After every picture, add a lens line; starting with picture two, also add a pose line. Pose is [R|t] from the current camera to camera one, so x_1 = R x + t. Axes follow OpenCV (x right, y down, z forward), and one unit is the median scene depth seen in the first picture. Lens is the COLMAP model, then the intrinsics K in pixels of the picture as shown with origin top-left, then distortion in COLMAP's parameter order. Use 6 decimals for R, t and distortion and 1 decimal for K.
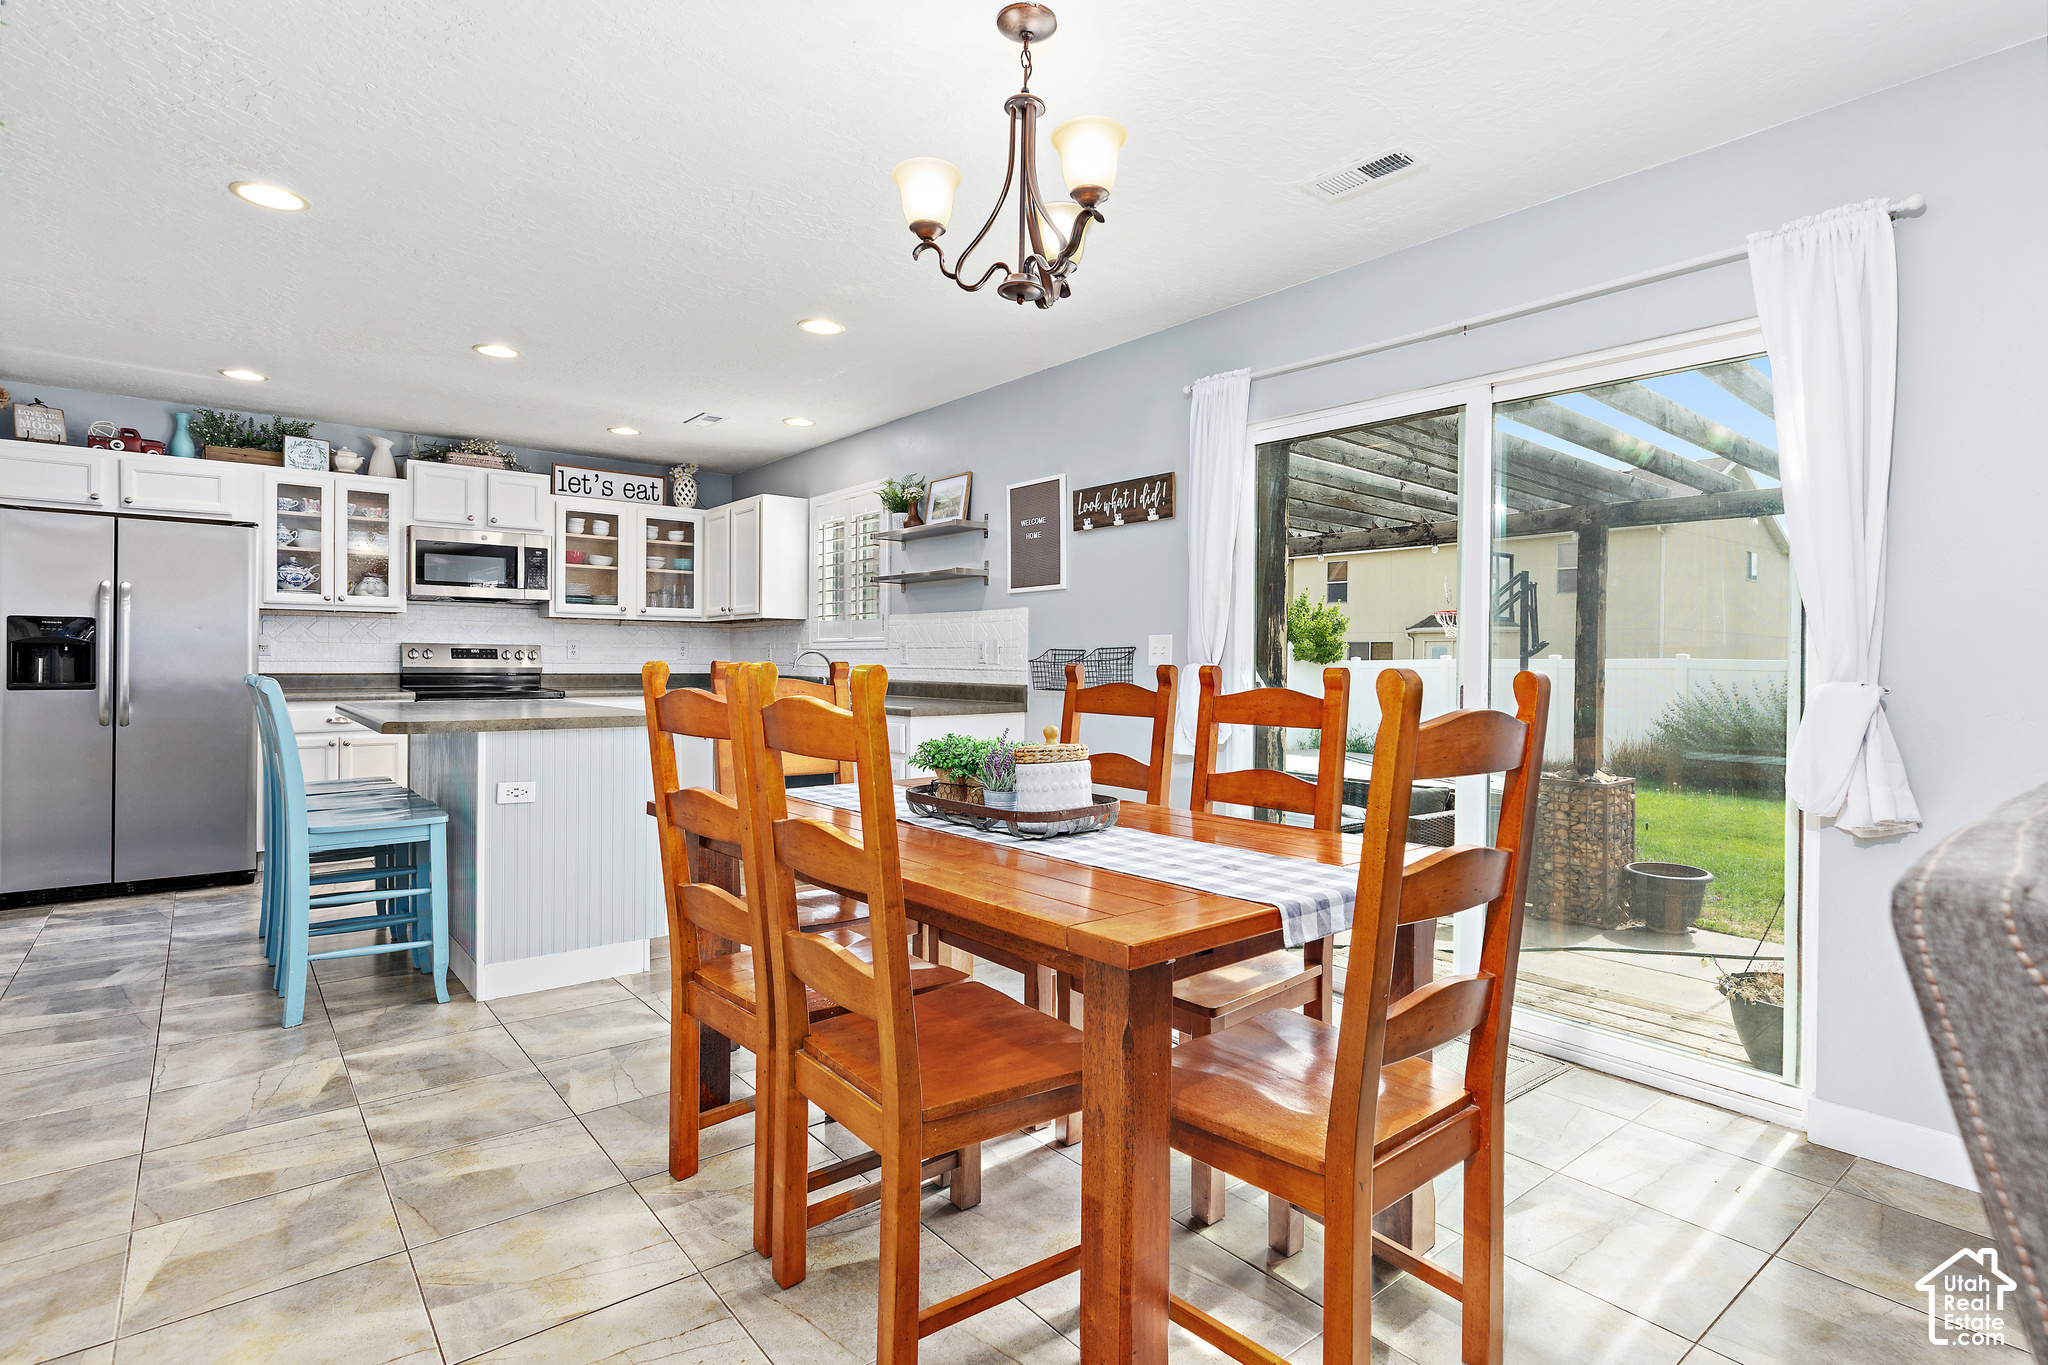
lens RADIAL K [[1007.7, 0, 1032.8], [0, 1007.7, 676.6], [0, 0, 1]] dist [-0.001360, 0.000493]
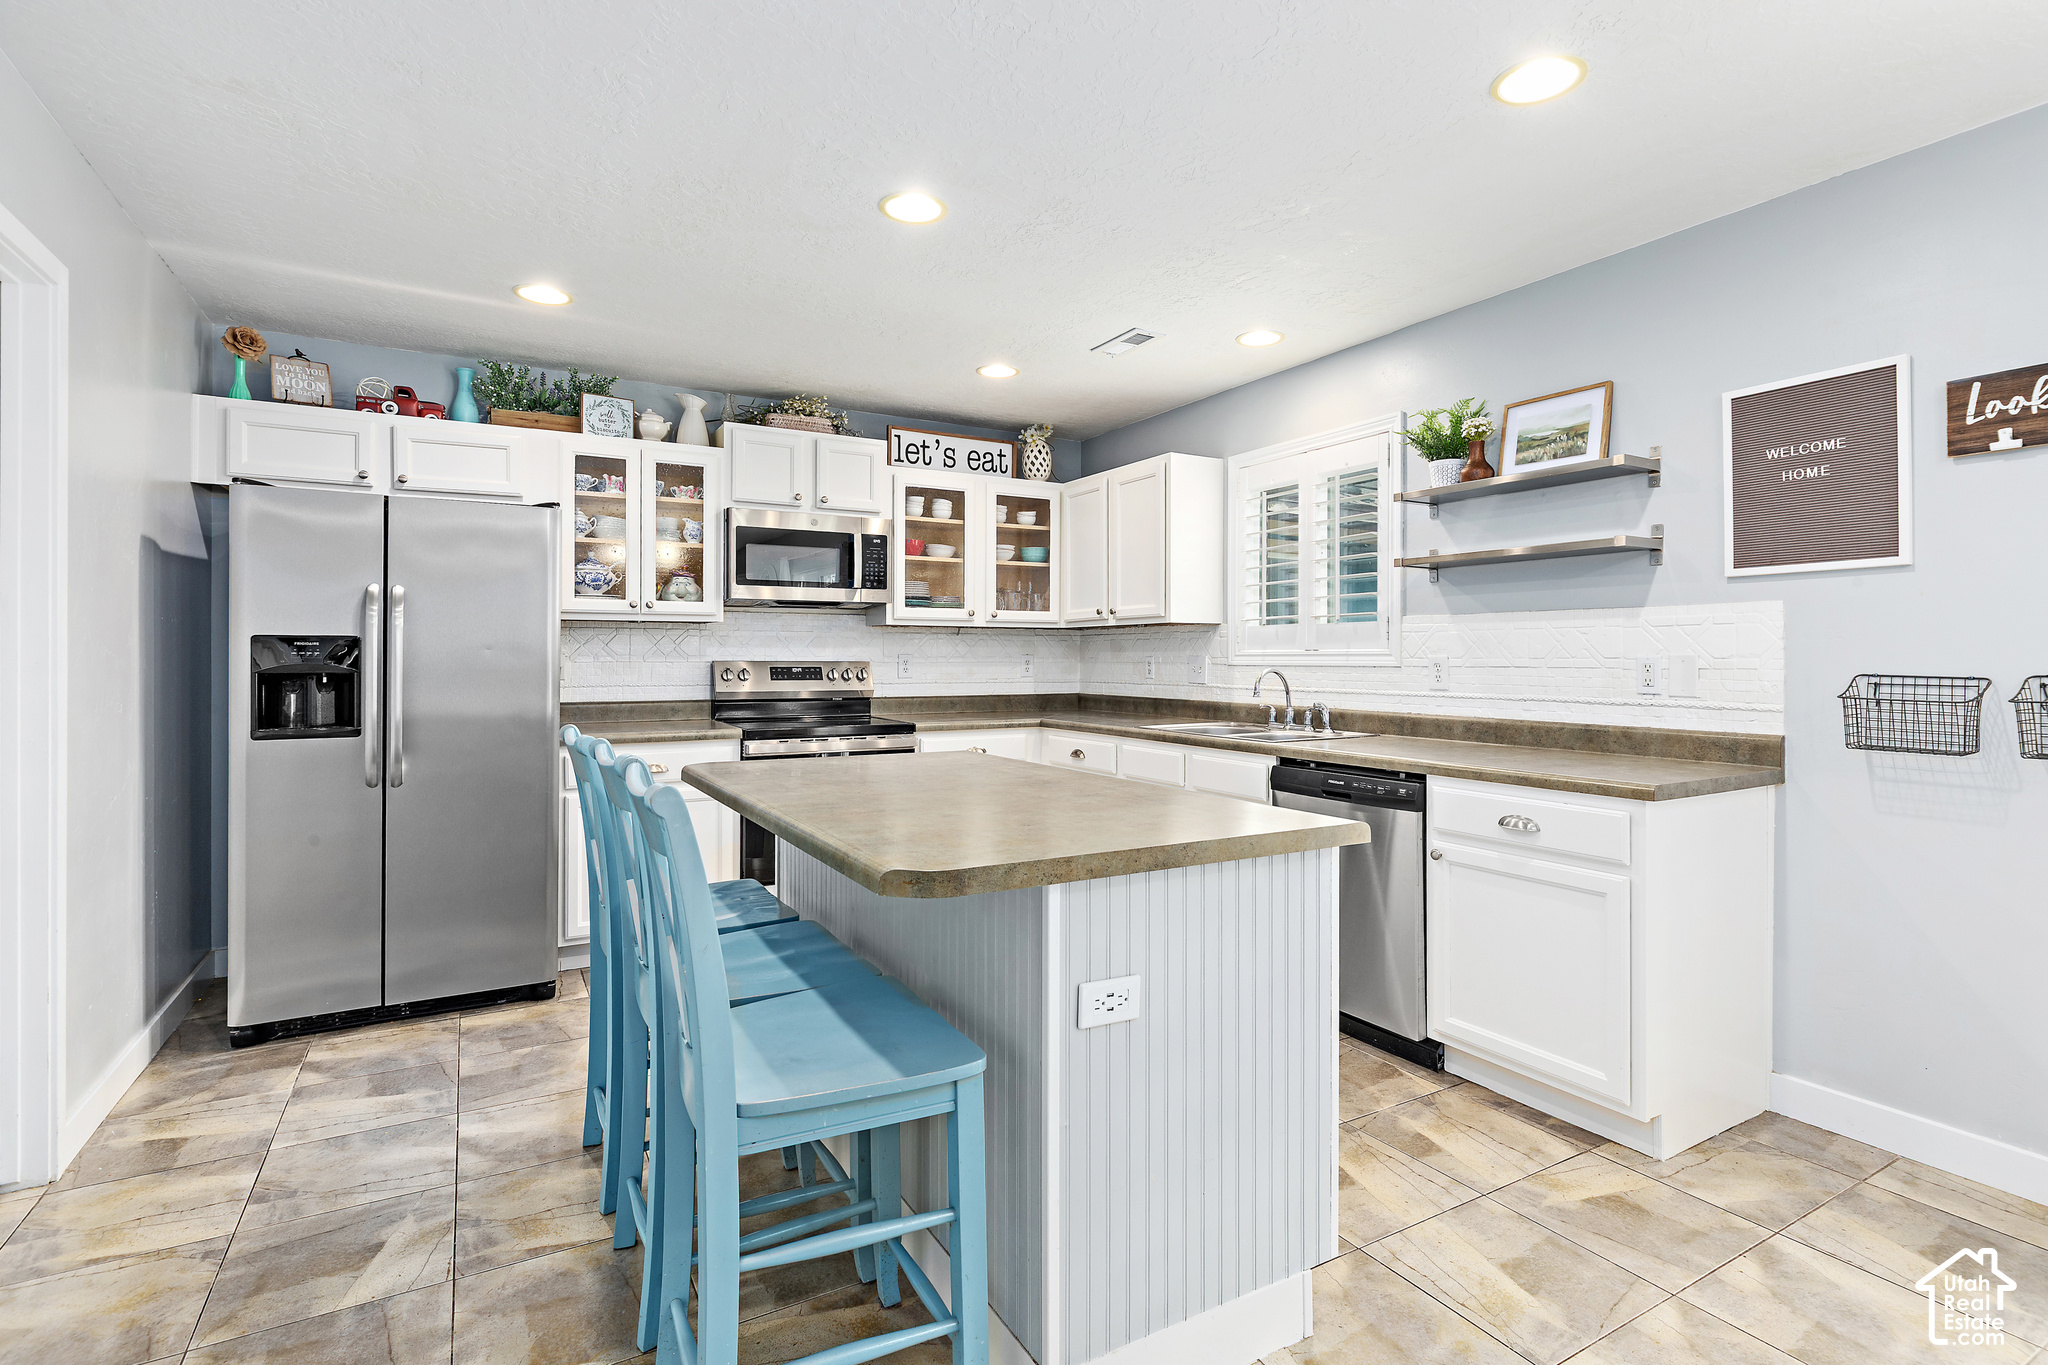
lens RADIAL K [[970.7, 0, 1027.6], [0, 970.7, 669.5], [0, 0, 1]] dist [-0.012697, 0.001598]
pose [[0.986569, -0.005306, -0.163260, -0.285098], [0.004530, 0.999977, -0.005123, -0.023637], [0.163284, 0.004315, 0.986570, 0.325196]]
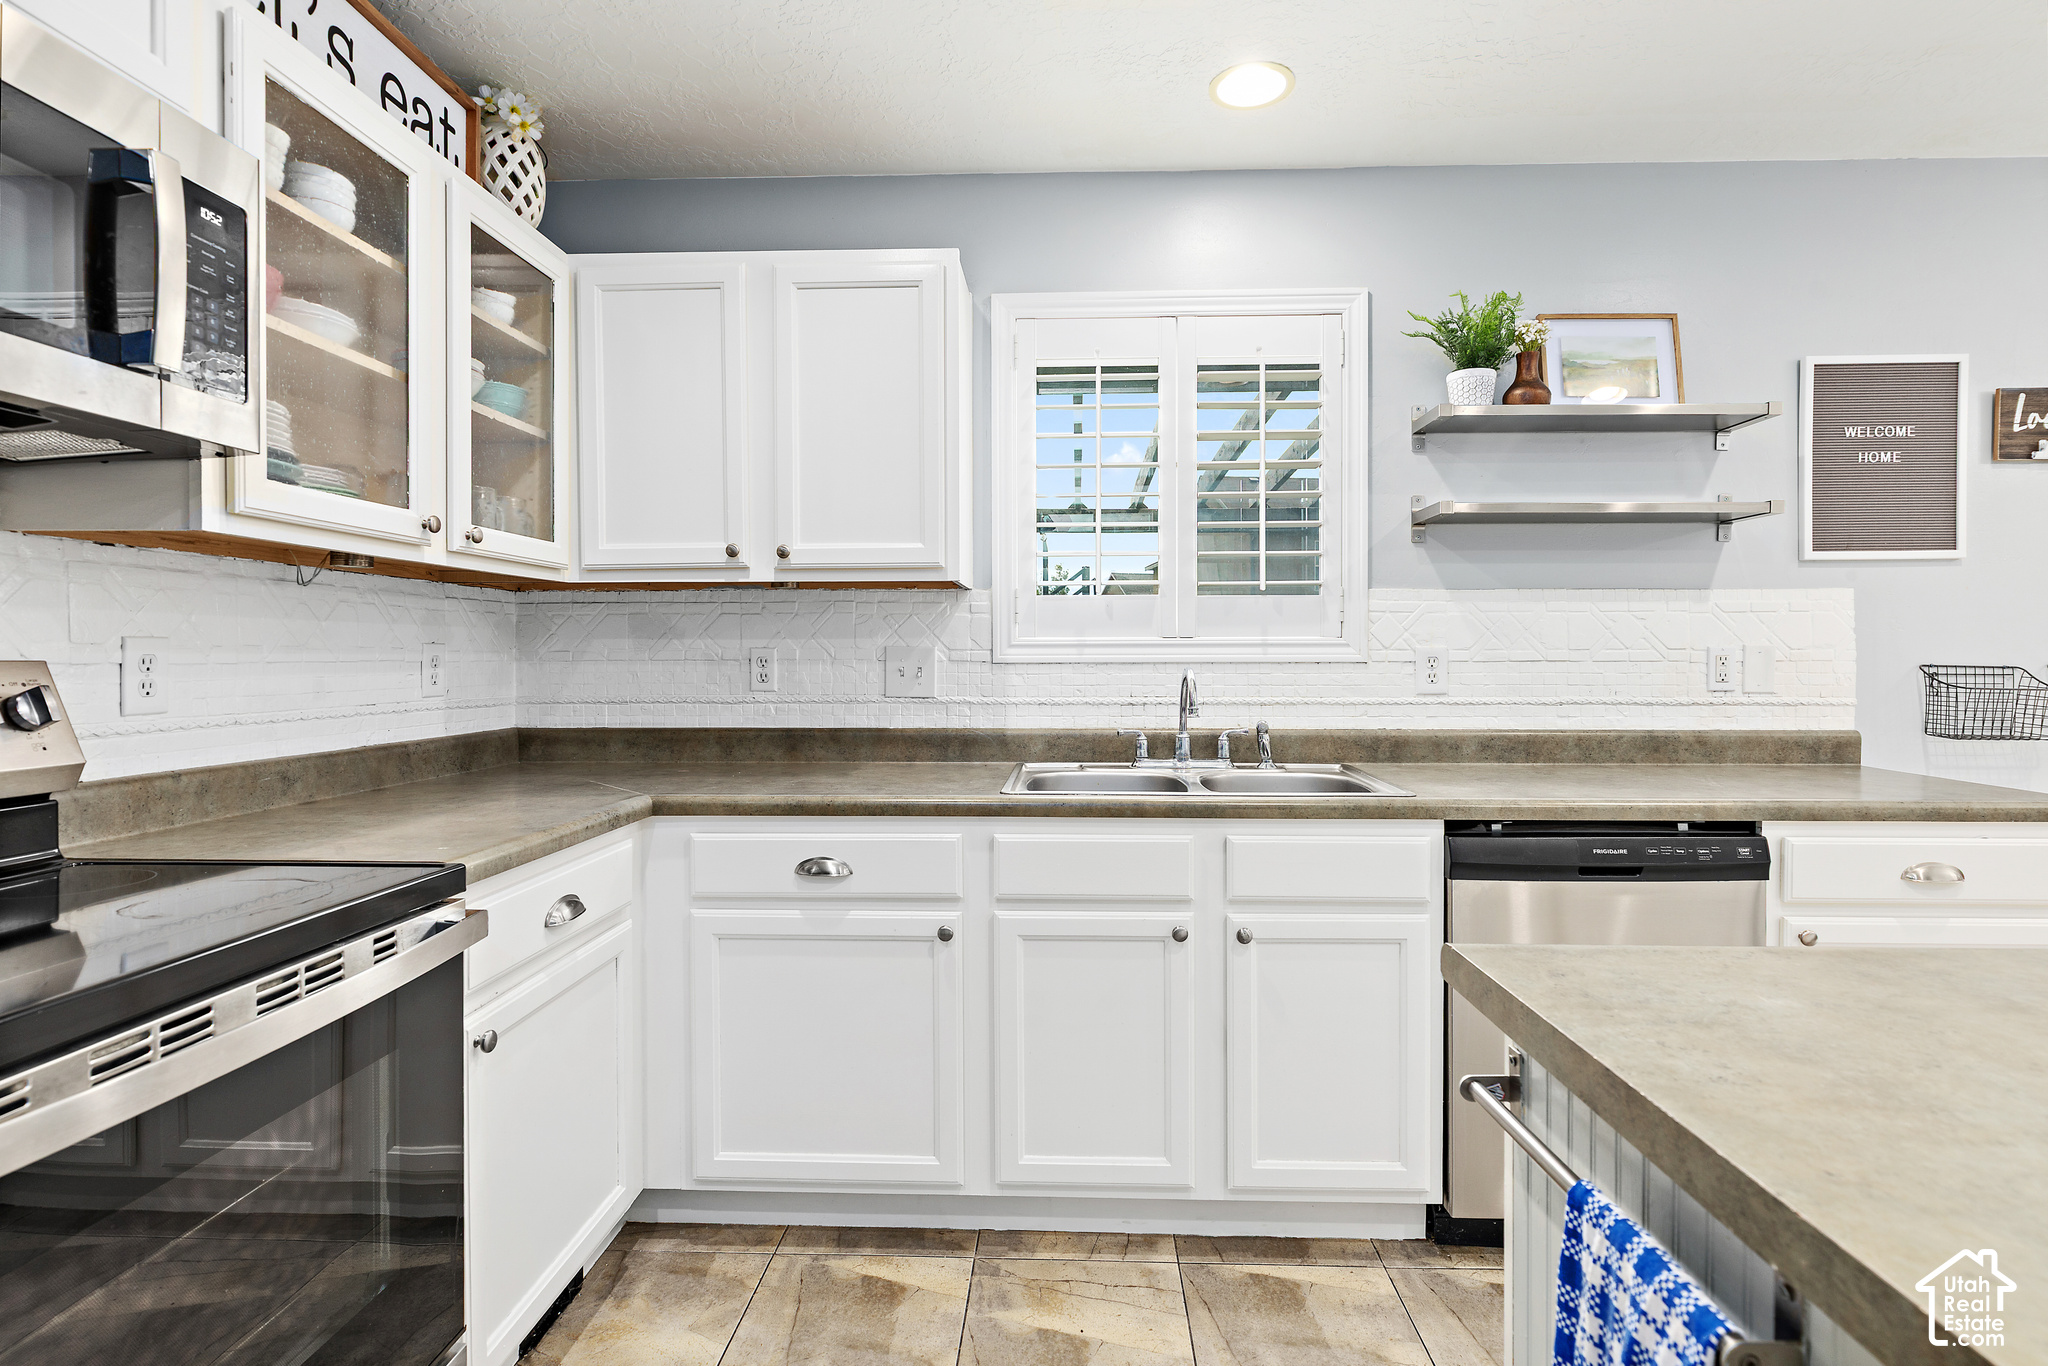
lens RADIAL K [[1007.7, 0, 1036.3], [0, 1007.7, 669.0], [0, 0, 1]] dist [-0.001360, 0.000493]
pose [[0.654639, -0.019322, 0.755694, -0.592896], [0.018450, 0.999784, 0.009580, -0.031922], [-0.755716, 0.007671, 0.654854, 0.818677]]
